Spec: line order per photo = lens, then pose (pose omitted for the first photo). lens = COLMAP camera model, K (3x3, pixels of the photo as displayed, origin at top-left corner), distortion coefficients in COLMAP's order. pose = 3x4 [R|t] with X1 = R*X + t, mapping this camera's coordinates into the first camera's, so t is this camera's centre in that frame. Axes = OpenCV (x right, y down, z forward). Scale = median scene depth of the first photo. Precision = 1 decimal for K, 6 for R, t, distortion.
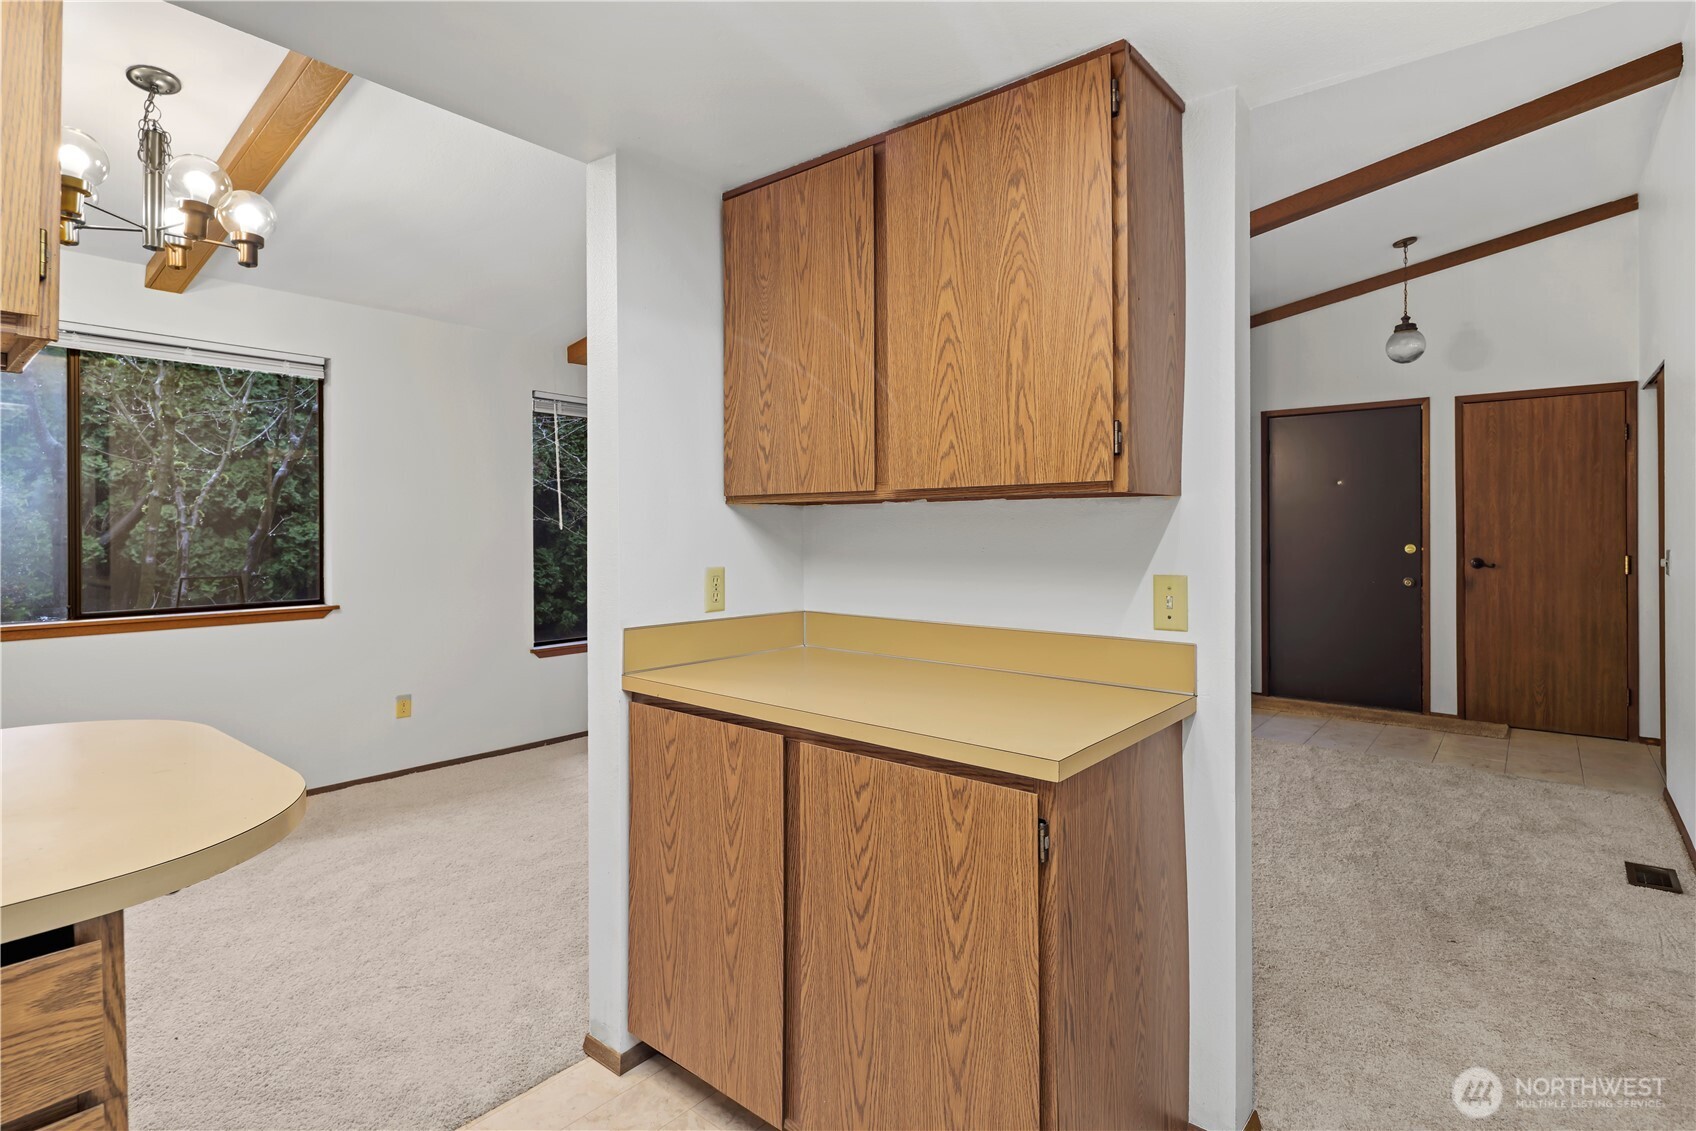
lens RADIAL K [[831.7, 0, 845.1], [0, 831.7, 533.8], [0, 0, 1]] dist [0.001417, 0.000006]
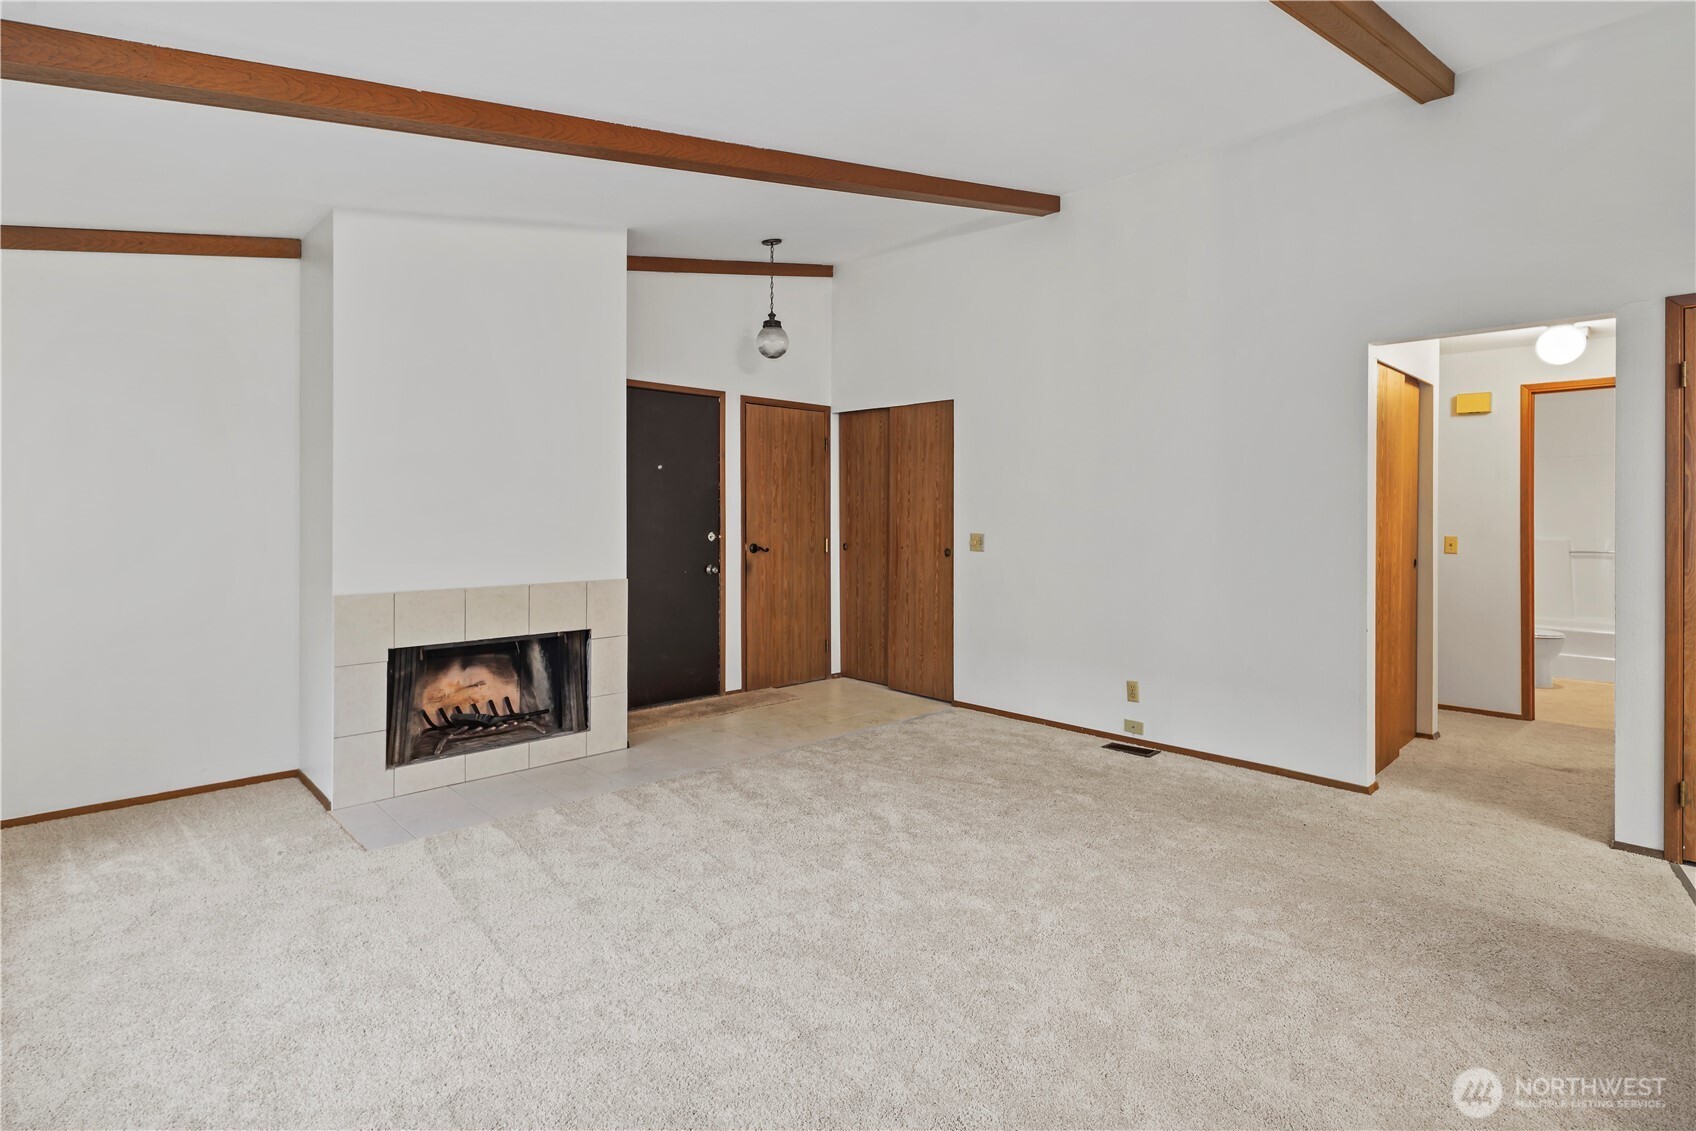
lens RADIAL K [[836.2, 0, 846.7], [0, 836.2, 516.7], [0, 0, 1]] dist [-0.001583, -0.000714]
pose [[0.106993, 0.000648, 0.994260, -0.354945], [-0.000428, 1.000000, -0.000605, -0.006592], [-0.994260, -0.000361, 0.106993, 0.796277]]
